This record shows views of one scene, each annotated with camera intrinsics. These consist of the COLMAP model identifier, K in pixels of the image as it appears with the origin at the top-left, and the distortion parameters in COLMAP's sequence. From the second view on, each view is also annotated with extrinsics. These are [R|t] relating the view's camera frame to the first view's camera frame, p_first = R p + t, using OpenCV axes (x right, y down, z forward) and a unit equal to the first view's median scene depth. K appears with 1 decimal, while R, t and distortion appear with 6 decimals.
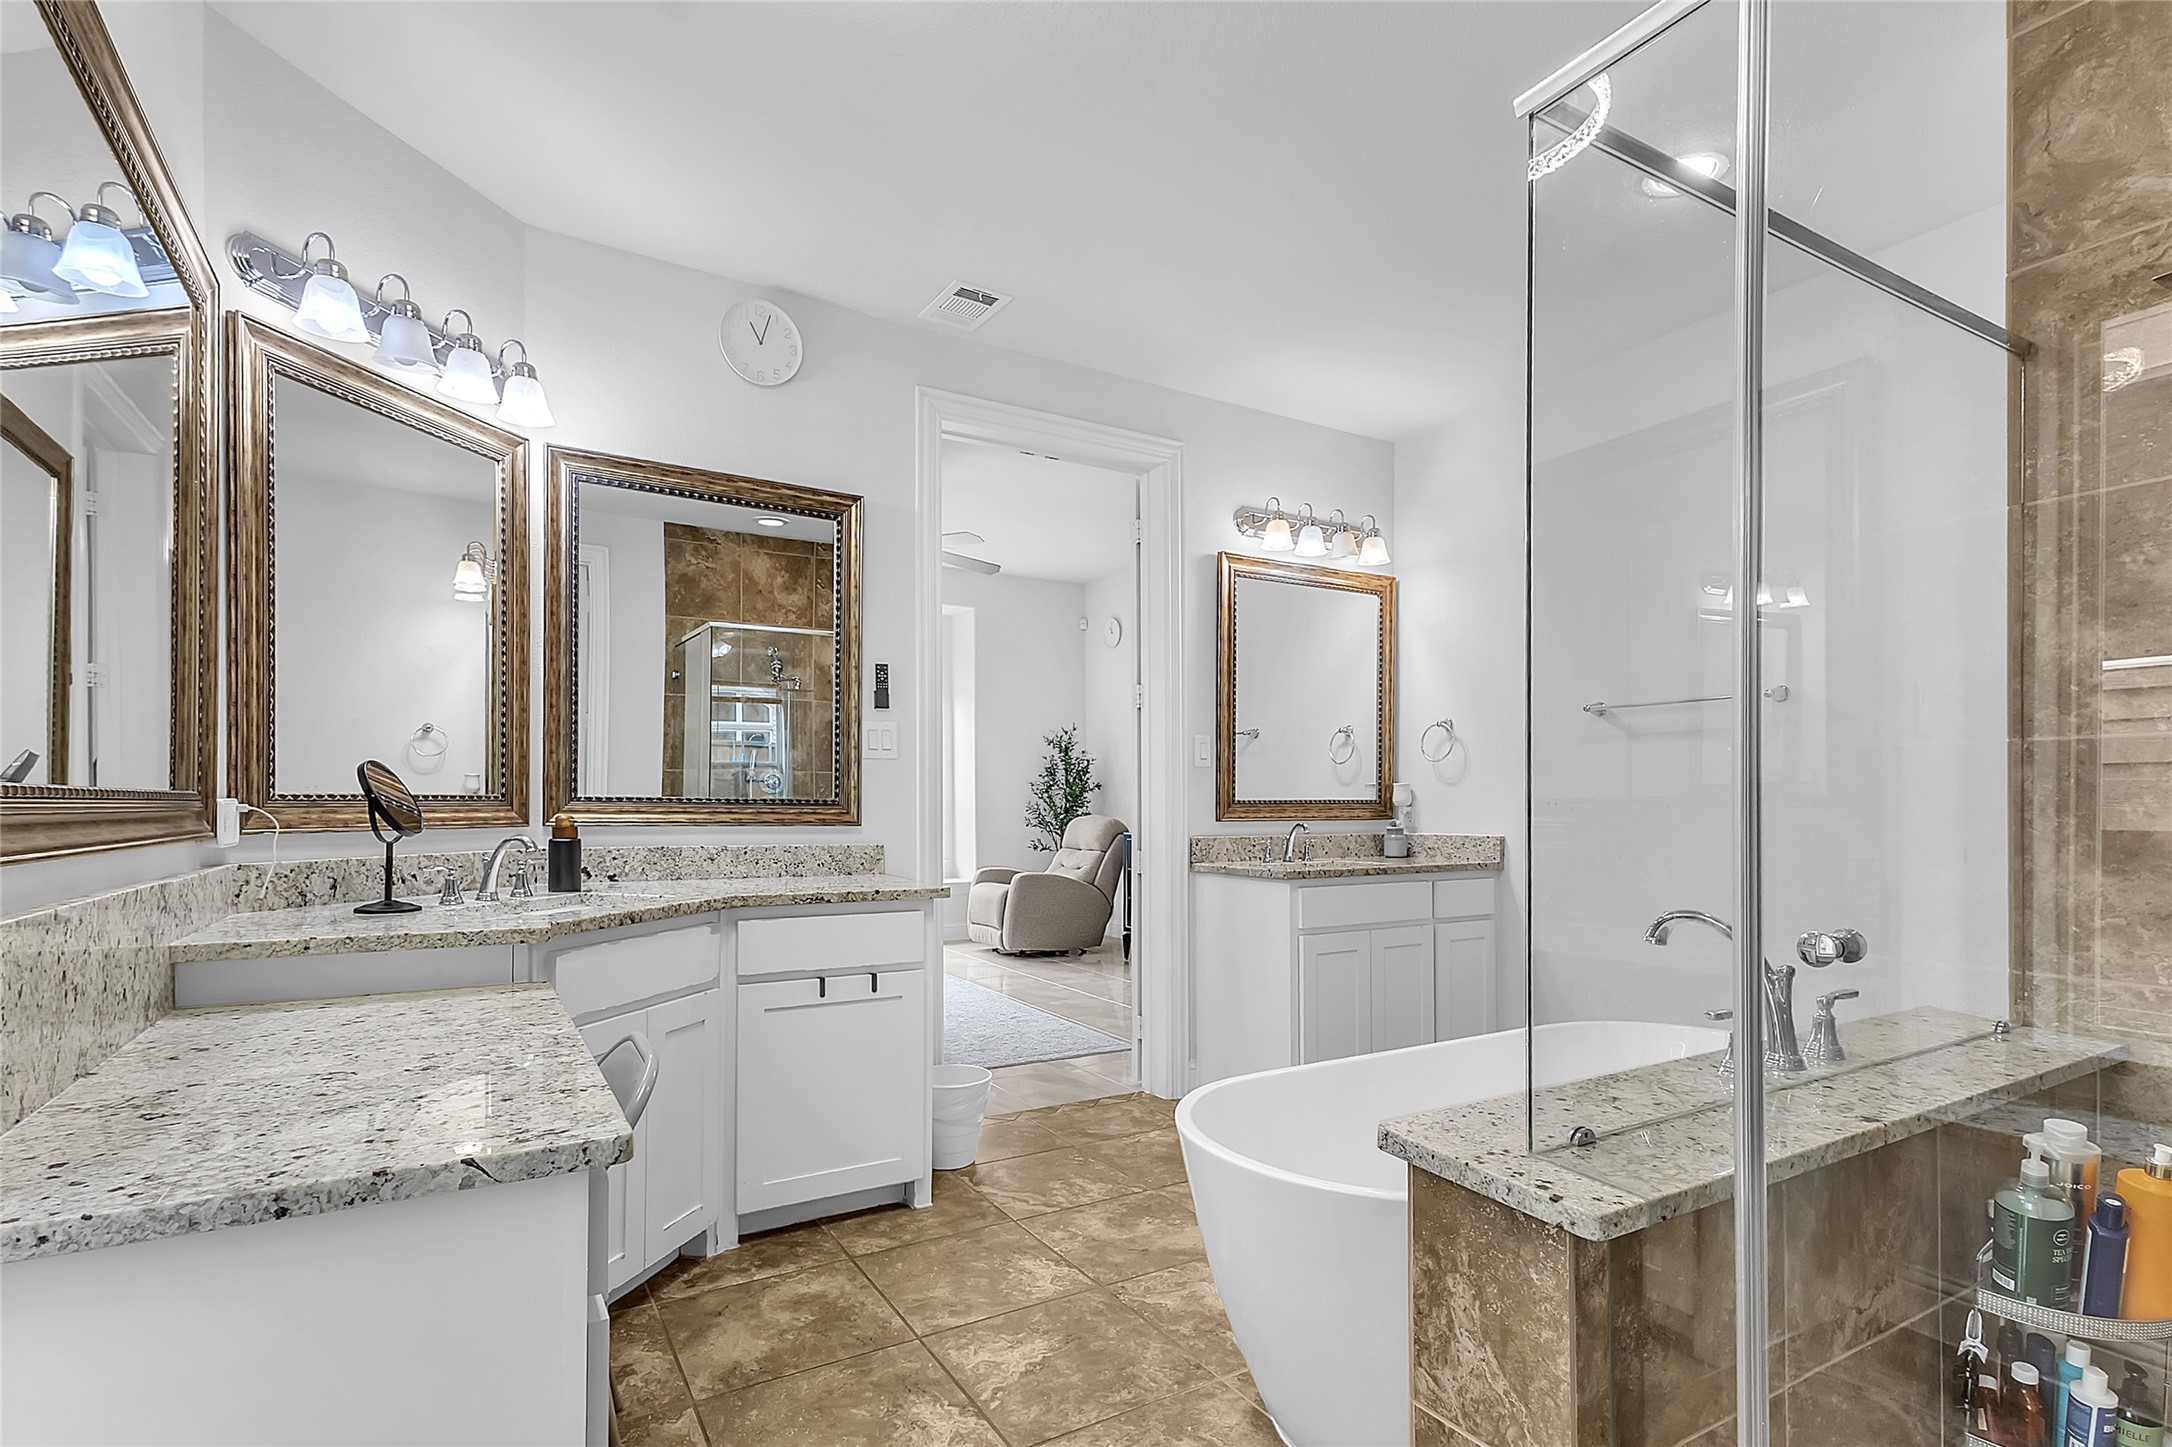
lens RADIAL K [[1054.7, 0, 1069.5], [0, 1054.7, 808.2], [0, 0, 1]] dist [0.020229, -0.003140]
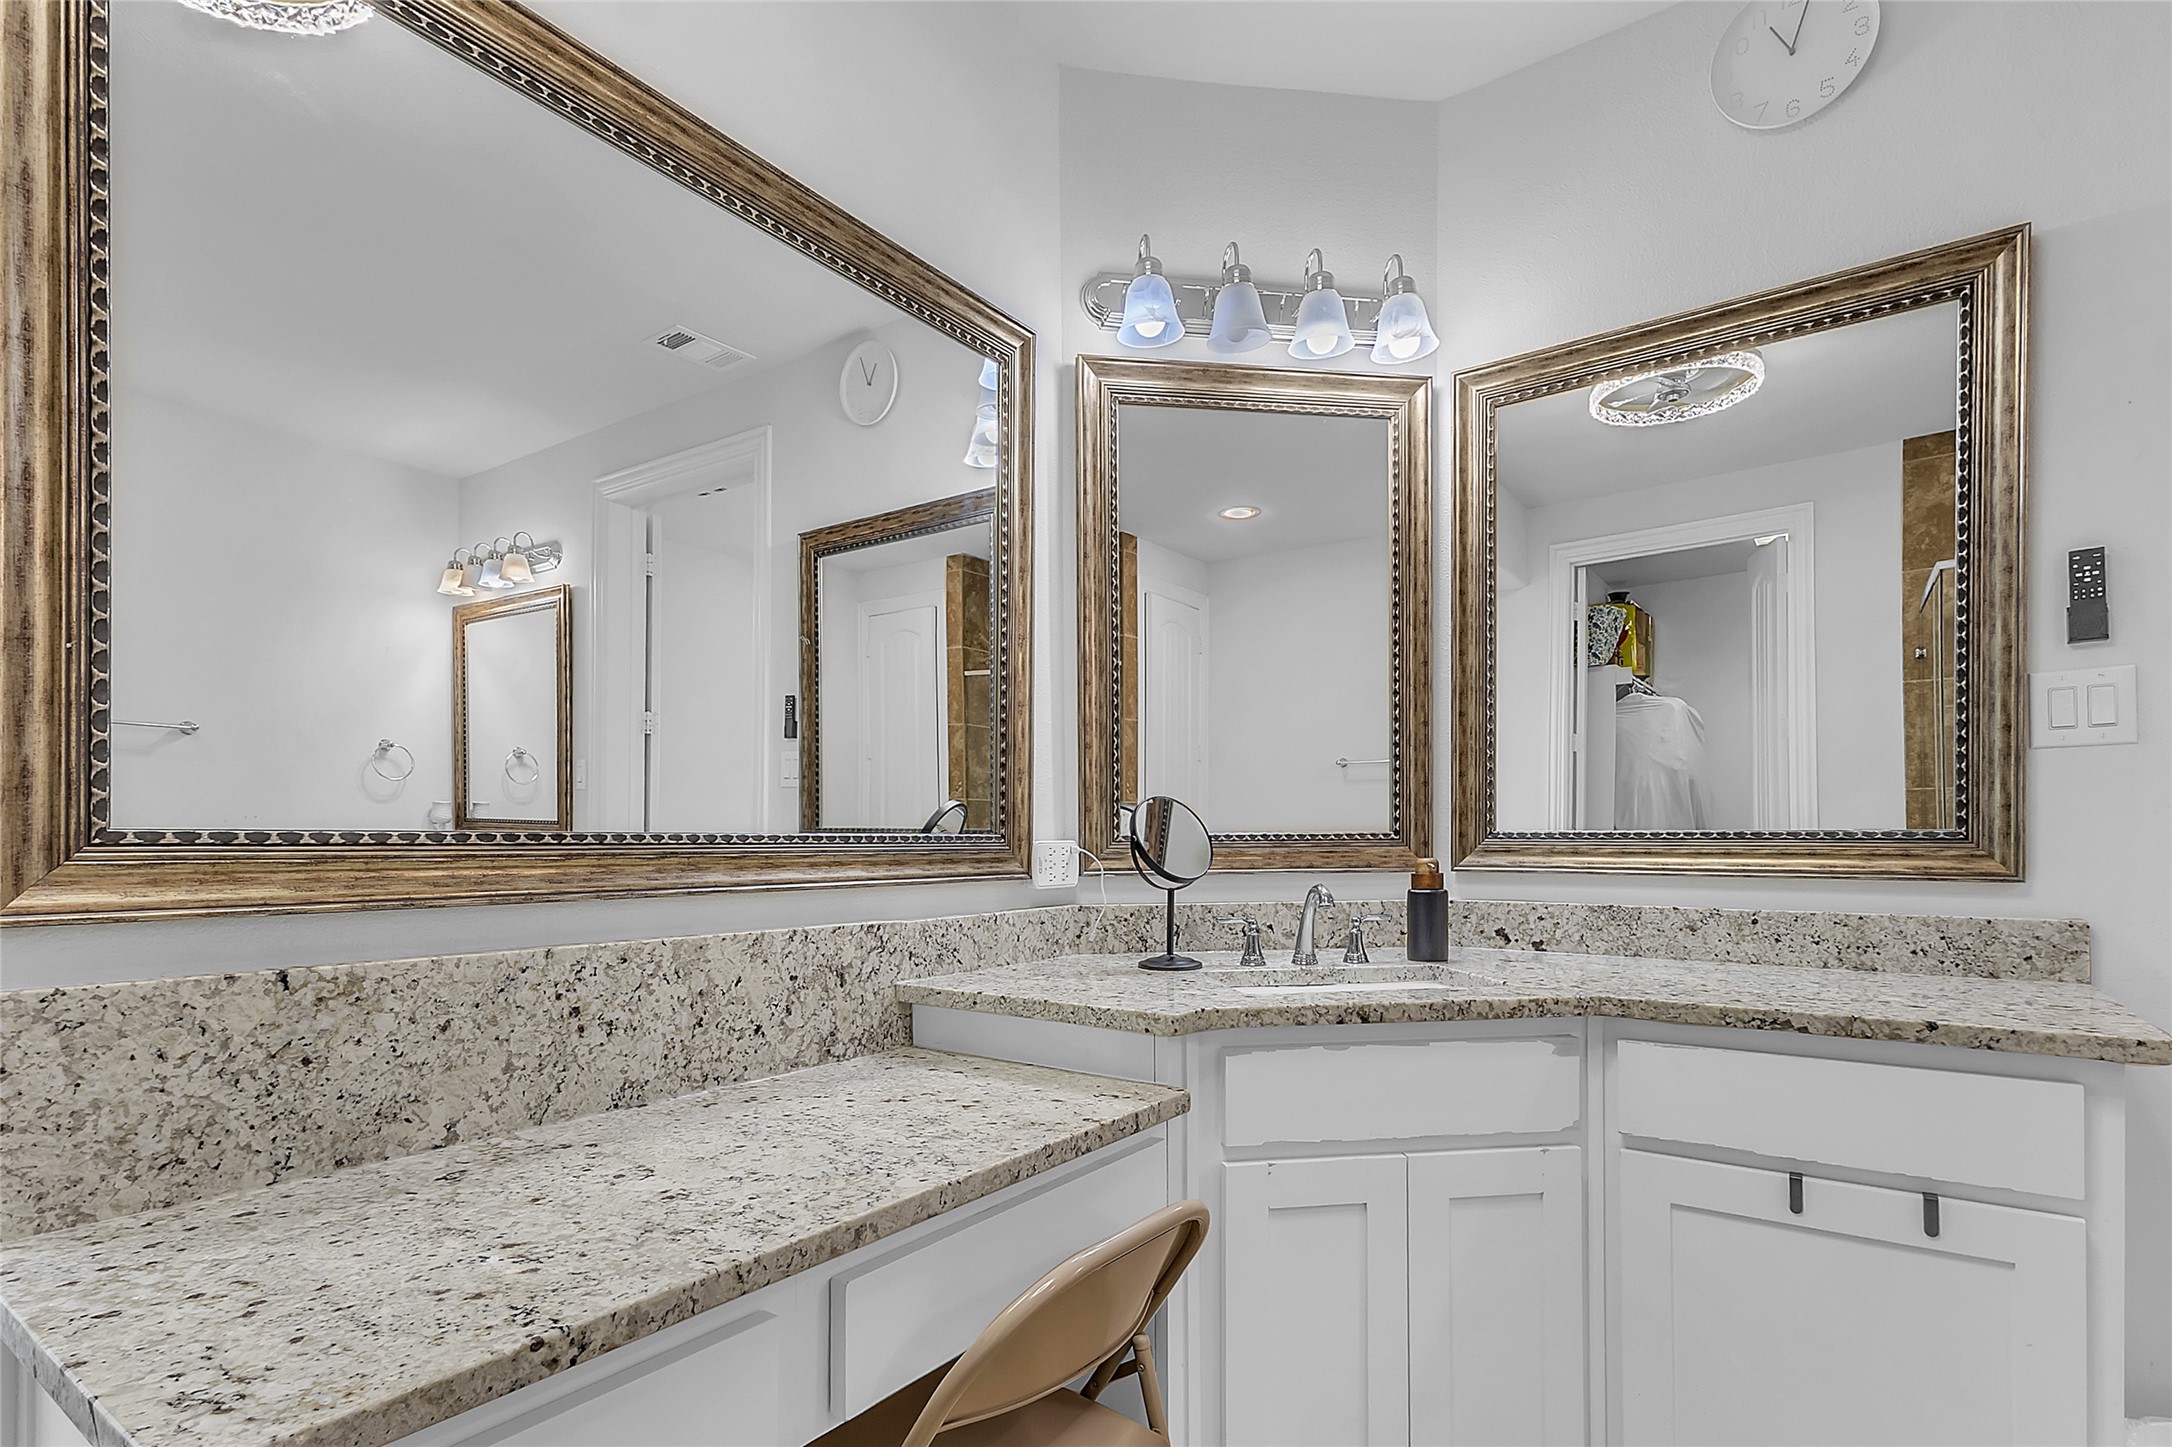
lens RADIAL K [[1054.7, 0, 1083.0], [0, 1054.7, 841.8], [0, 0, 1]] dist [0.020229, -0.003140]
pose [[0.407451, -0.006145, -0.913206, 0.103826], [0.003904, 0.999980, -0.004987, -0.001918], [0.913219, -0.001533, 0.407467, 0.476780]]
